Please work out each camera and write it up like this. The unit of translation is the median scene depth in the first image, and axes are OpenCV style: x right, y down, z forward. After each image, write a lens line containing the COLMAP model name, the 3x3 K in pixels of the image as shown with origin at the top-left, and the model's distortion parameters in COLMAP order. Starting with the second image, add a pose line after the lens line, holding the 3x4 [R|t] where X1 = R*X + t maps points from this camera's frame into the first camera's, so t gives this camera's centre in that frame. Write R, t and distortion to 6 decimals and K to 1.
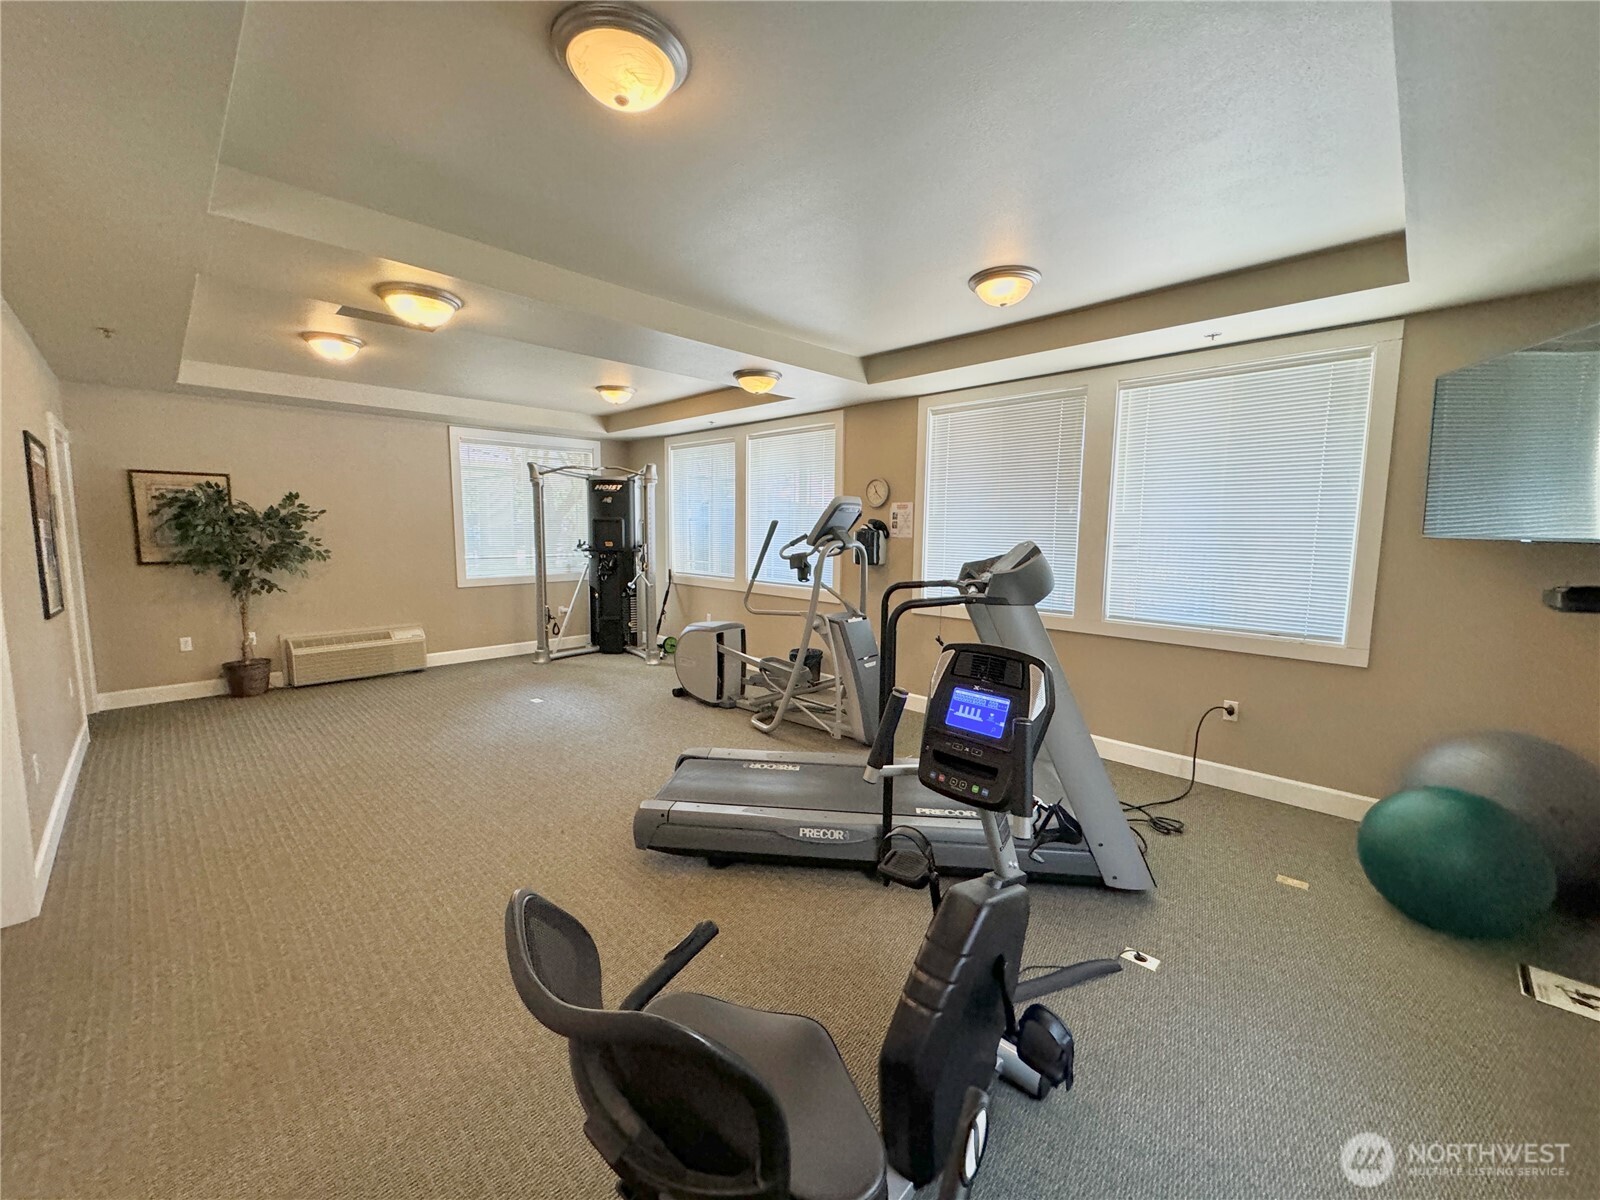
lens RADIAL K [[639.5, 0, 804.9], [0, 639.5, 595.5], [0, 0, 1]] dist [-0.001006, -0.000034]
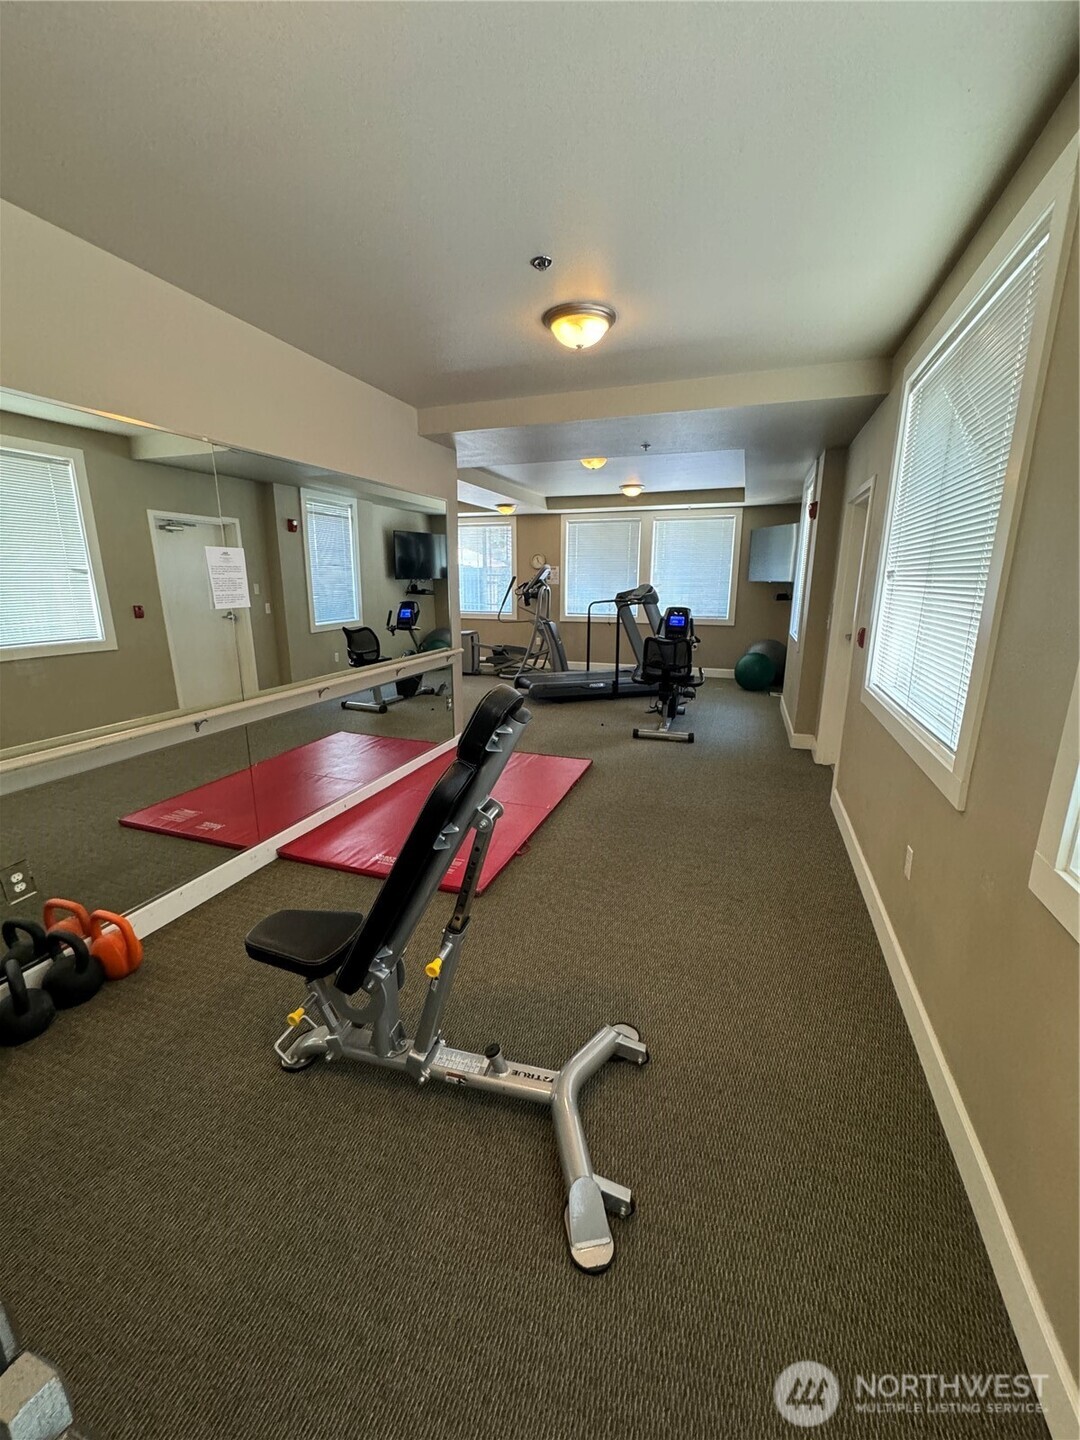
lens RADIAL K [[575.5, 0, 536.2], [0, 575.5, 718.4], [0, 0, 1]] dist [-0.001006, -0.000034]
pose [[0.913077, -0.103309, 0.394484, -0.797614], [0.050316, 0.988527, 0.142416, 0.081516], [-0.404671, -0.110188, 0.907800, -0.830765]]
